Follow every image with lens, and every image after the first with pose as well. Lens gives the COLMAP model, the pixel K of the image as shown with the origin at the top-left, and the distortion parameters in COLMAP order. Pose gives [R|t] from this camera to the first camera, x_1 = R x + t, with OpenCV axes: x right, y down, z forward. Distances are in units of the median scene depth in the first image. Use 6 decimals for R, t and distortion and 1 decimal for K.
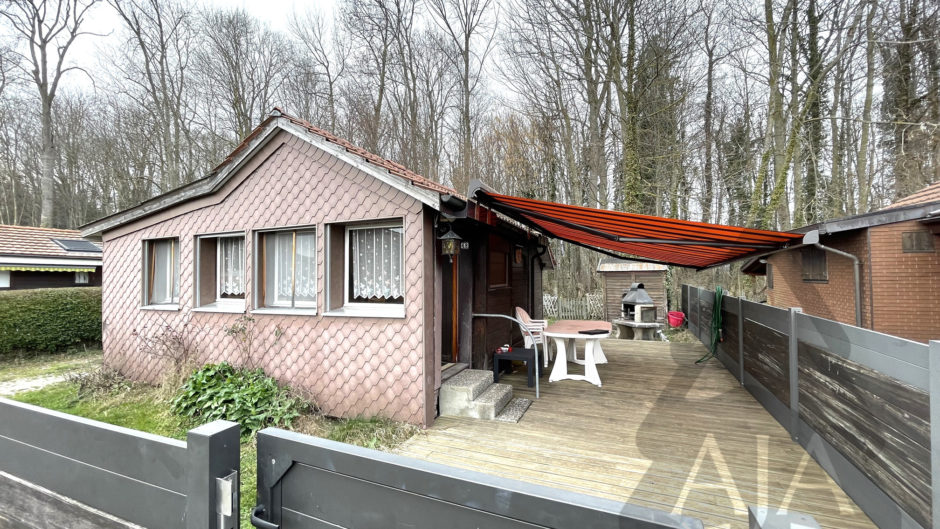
lens RADIAL K [[380.6, 0, 472.0], [0, 380.6, 266.0], [0, 0, 1]] dist [-0.000116, -0.002245]
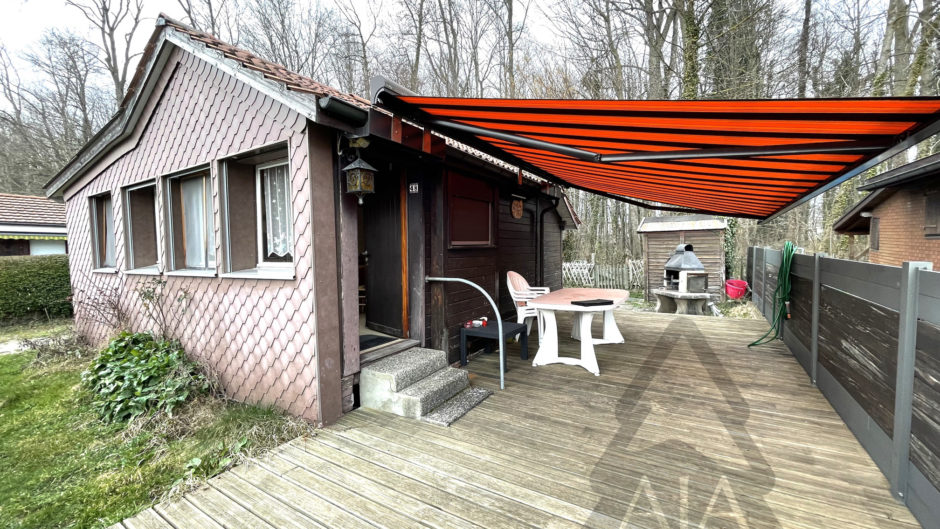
lens RADIAL K [[380.6, 0, 468.6], [0, 380.6, 267.1], [0, 0, 1]] dist [-0.000116, -0.002245]
pose [[0.987752, -0.001195, -0.156029, 0.208797], [0.013634, 0.996807, 0.078678, 0.045362], [0.155437, -0.079841, 0.984614, 0.254032]]
